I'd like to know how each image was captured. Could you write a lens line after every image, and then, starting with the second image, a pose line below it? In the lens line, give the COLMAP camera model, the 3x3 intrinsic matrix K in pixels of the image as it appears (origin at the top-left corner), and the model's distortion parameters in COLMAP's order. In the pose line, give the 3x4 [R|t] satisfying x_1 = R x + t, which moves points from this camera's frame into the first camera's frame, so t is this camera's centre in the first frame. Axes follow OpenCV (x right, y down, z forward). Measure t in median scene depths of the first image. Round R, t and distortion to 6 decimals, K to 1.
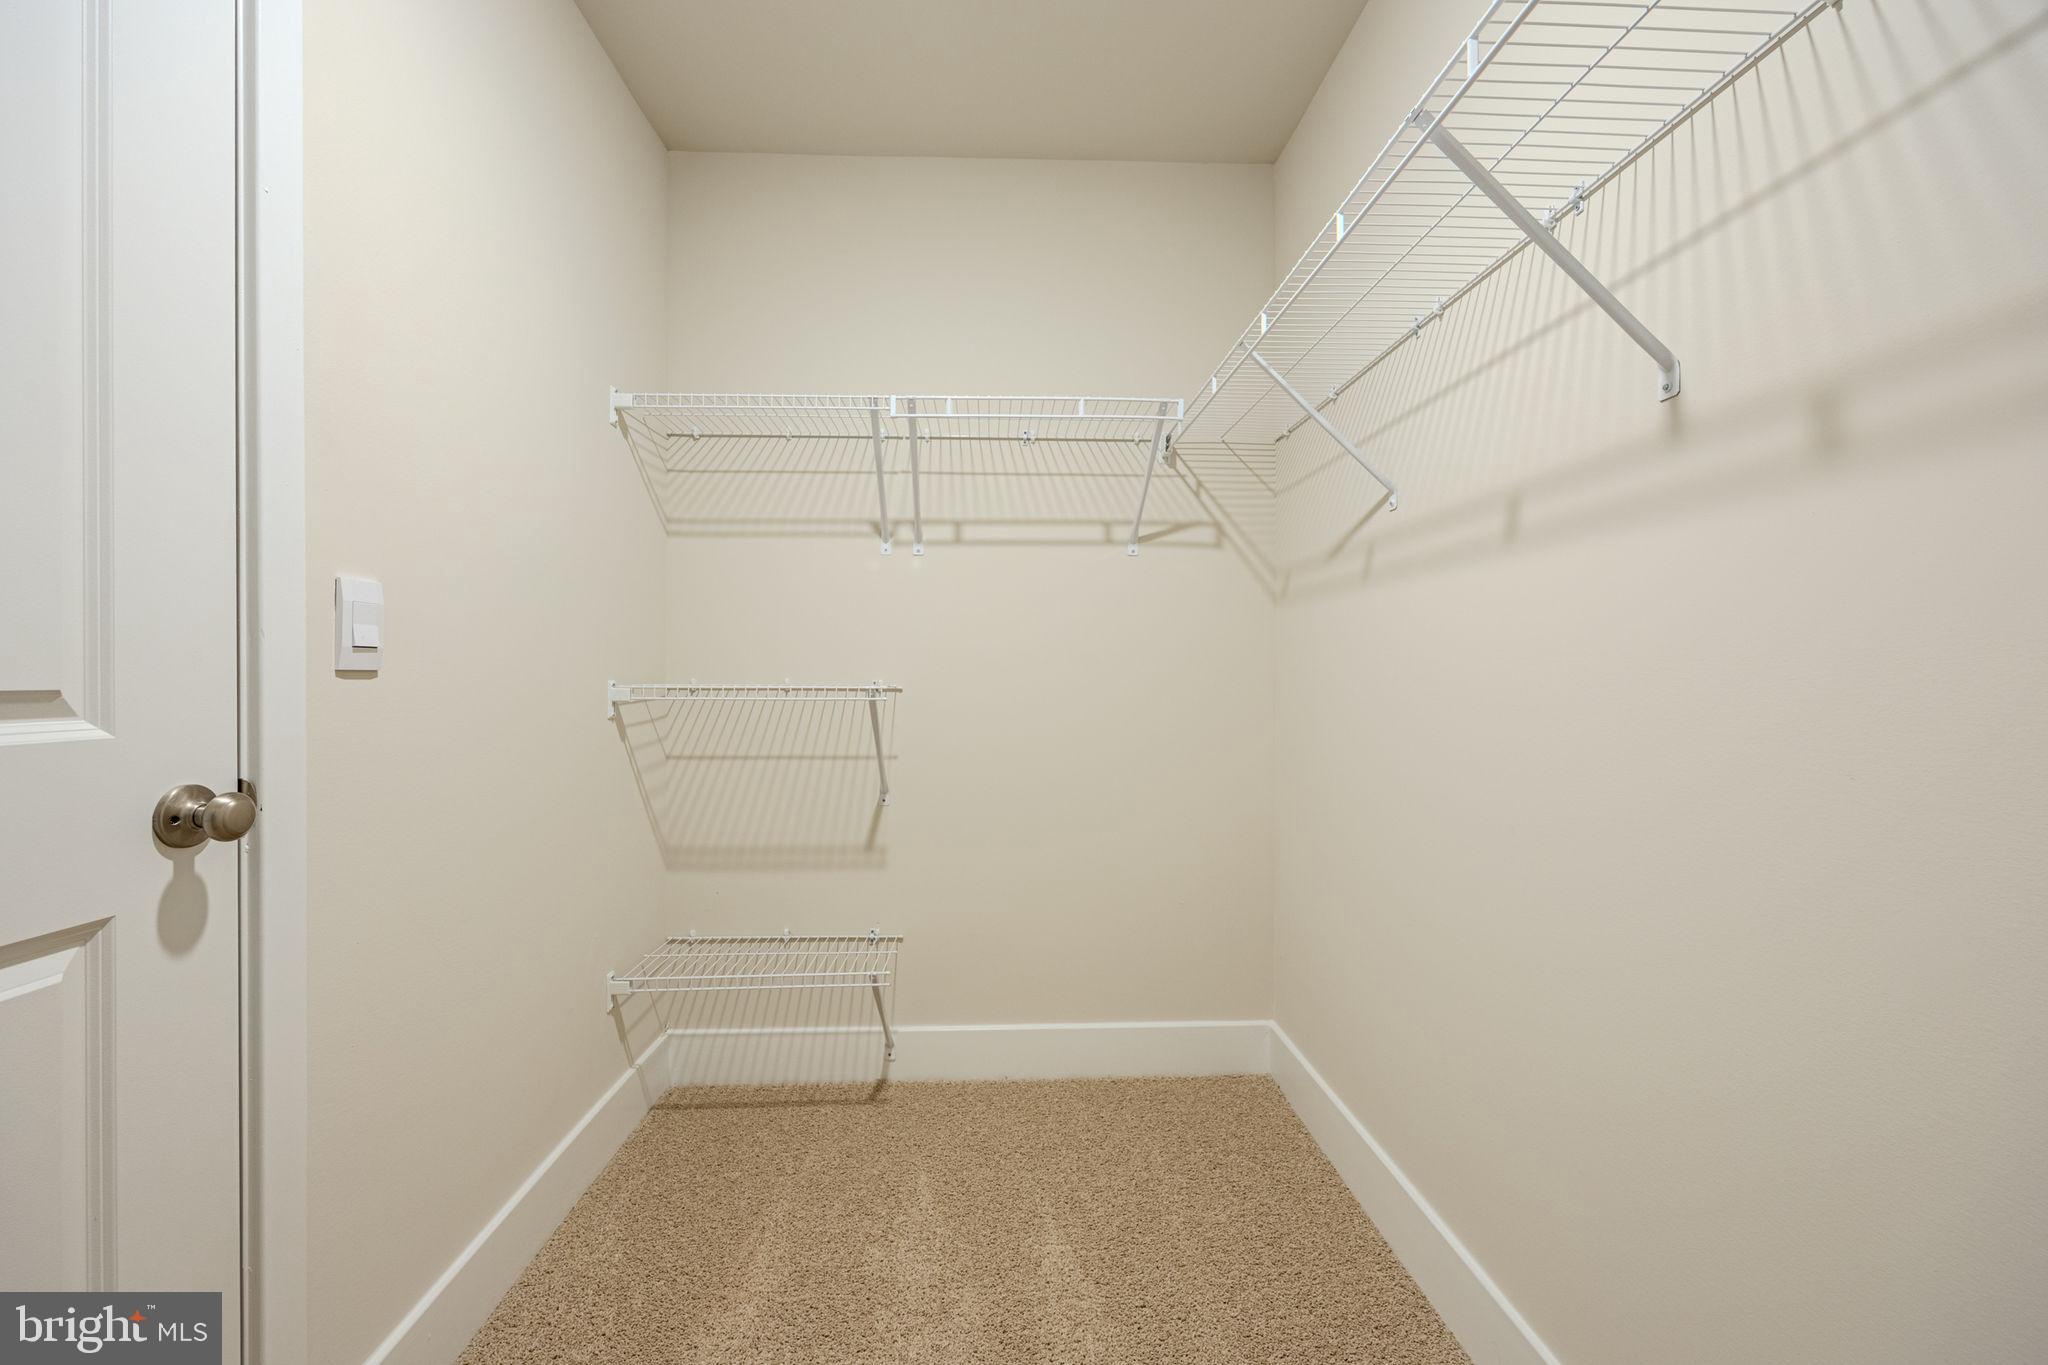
lens RADIAL K [[820.1, 0, 1013.8], [0, 820.1, 693.0], [0, 0, 1]] dist [0.041302, -0.000013]
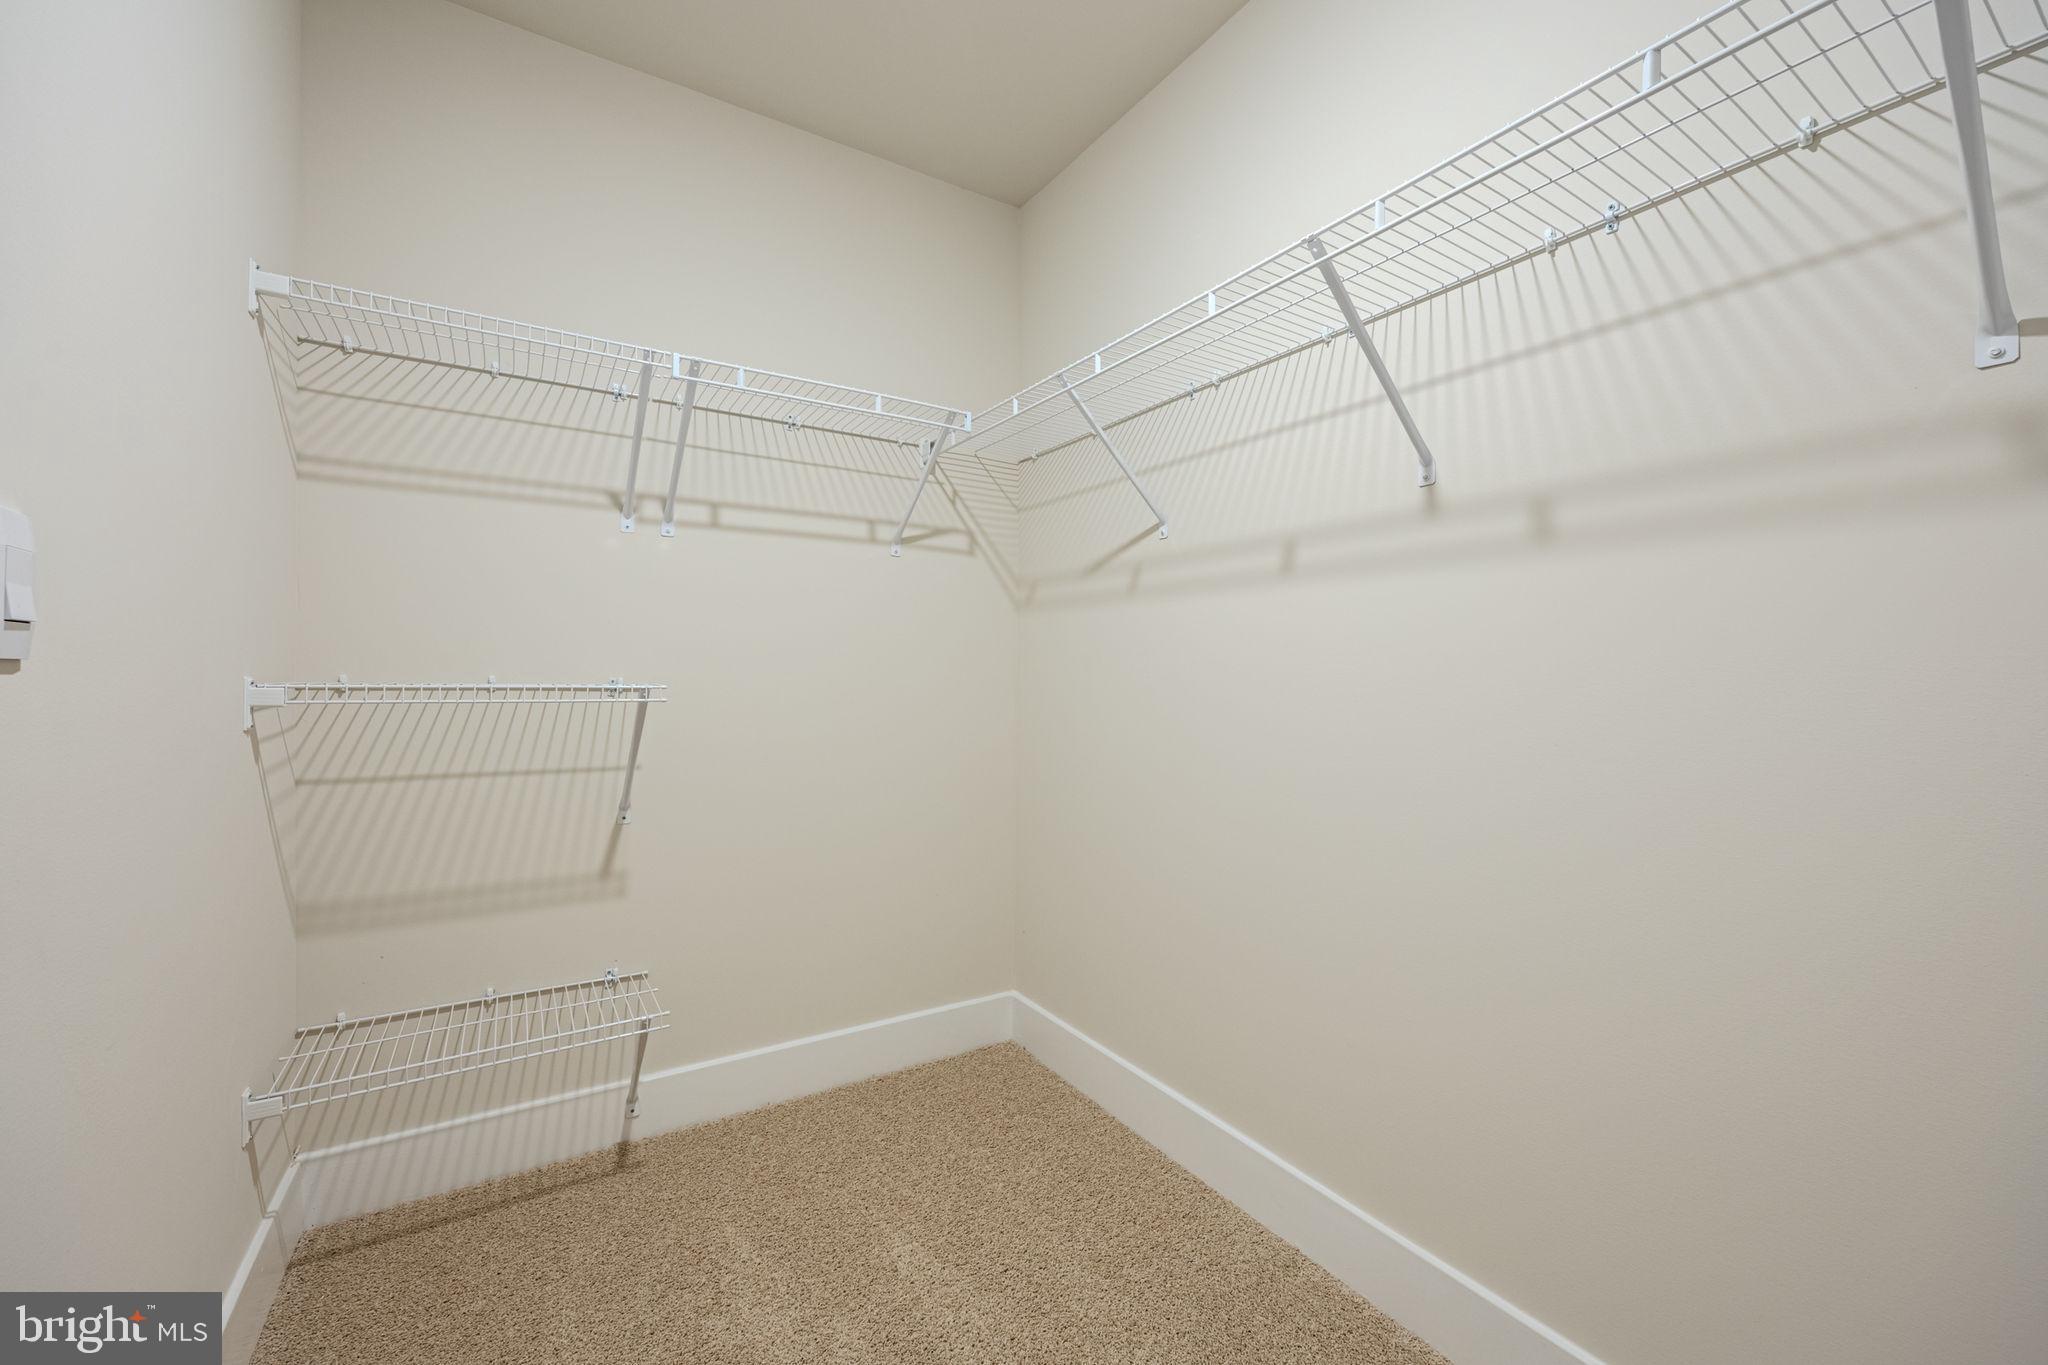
lens RADIAL K [[820.1, 0, 1018.5], [0, 820.1, 695.3], [0, 0, 1]] dist [0.041302, -0.000013]
pose [[0.879032, -0.005101, 0.476736, -0.229927], [0.001903, 0.999972, 0.007190, -0.003381], [-0.476759, -0.005413, 0.879017, 0.045425]]
